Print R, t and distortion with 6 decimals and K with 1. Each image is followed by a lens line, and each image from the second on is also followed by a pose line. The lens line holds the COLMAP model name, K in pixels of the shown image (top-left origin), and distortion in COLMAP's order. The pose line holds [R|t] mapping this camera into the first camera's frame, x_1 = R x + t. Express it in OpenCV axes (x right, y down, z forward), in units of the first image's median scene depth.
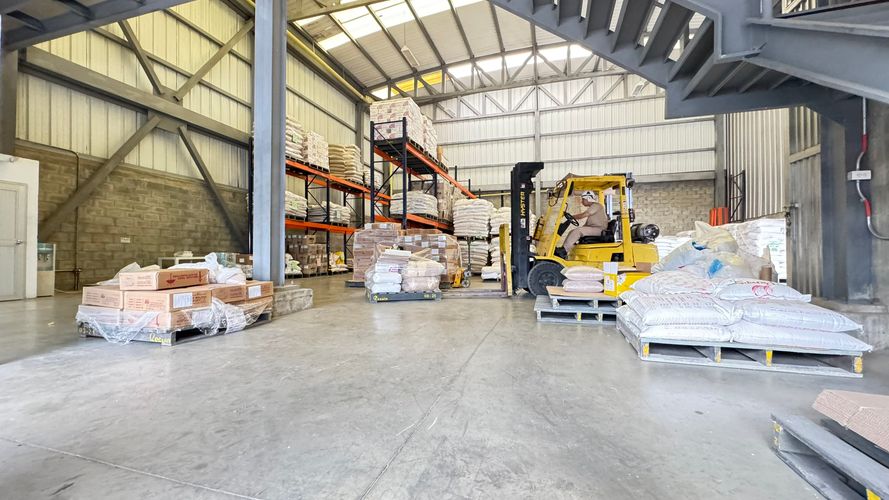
lens RADIAL K [[354.7, 0, 444.5], [0, 354.7, 250.0], [0, 0, 1]] dist [-0.001093, 0.000360]
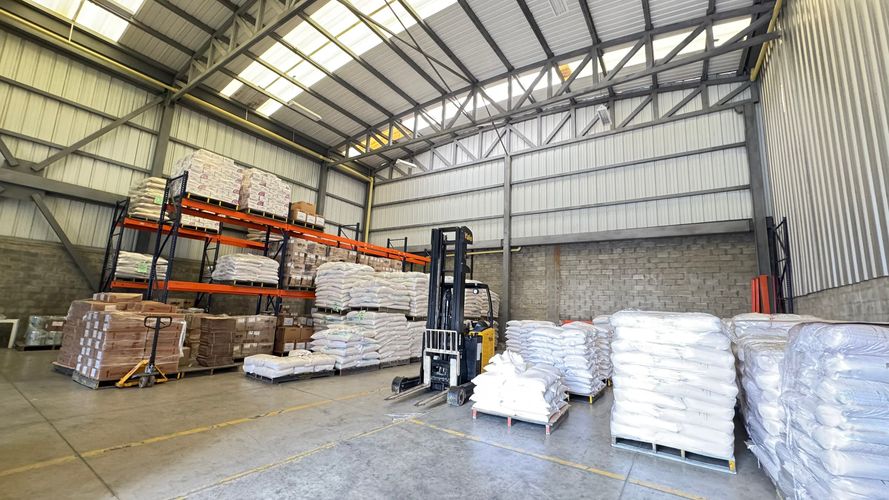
lens RADIAL K [[354.7, 0, 444.5], [0, 354.7, 250.0], [0, 0, 1]] dist [-0.001093, 0.000360]
pose [[0.951811, -0.003135, -0.306670, 0.737995], [-0.044959, 0.987719, -0.149634, -0.077574], [0.303372, 0.156211, 0.939980, 0.392189]]
